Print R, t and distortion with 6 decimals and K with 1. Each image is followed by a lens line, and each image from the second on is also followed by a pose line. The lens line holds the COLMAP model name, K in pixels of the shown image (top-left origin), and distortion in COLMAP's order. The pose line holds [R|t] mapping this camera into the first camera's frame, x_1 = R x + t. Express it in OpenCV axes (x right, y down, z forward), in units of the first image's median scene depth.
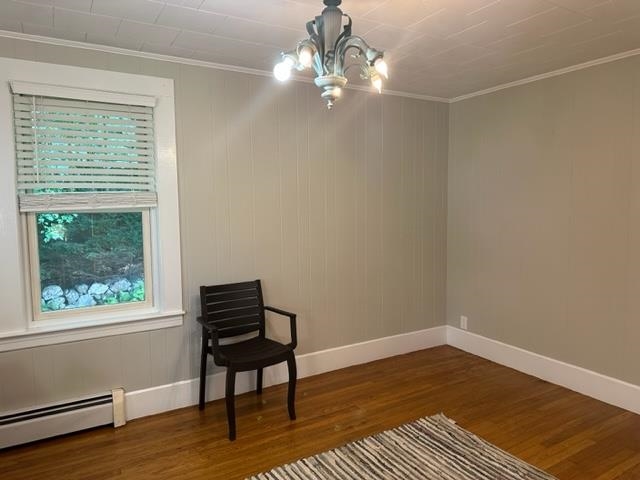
lens RADIAL K [[454.1, 0, 321.7], [0, 454.1, 238.1], [0, 0, 1]] dist [0.054519, -0.051746]
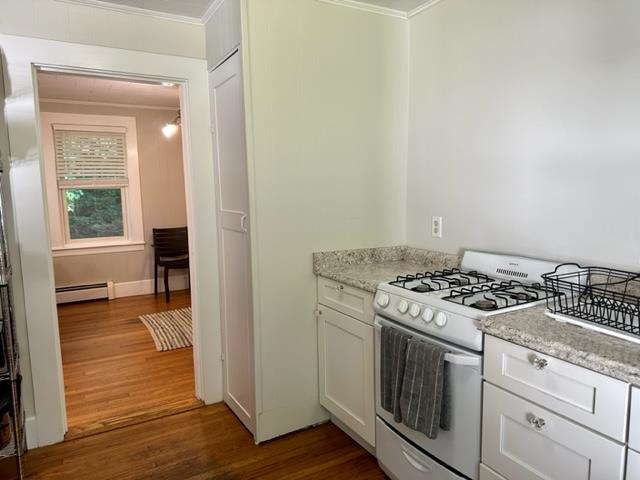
lens RADIAL K [[454.1, 0, 319.1], [0, 454.1, 239.2], [0, 0, 1]] dist [0.054519, -0.051746]
pose [[0.999915, -0.001555, -0.012957, 0.436424], [0.002154, 0.998923, 0.046353, 0.063944], [0.012871, -0.046377, 0.998841, -0.857606]]
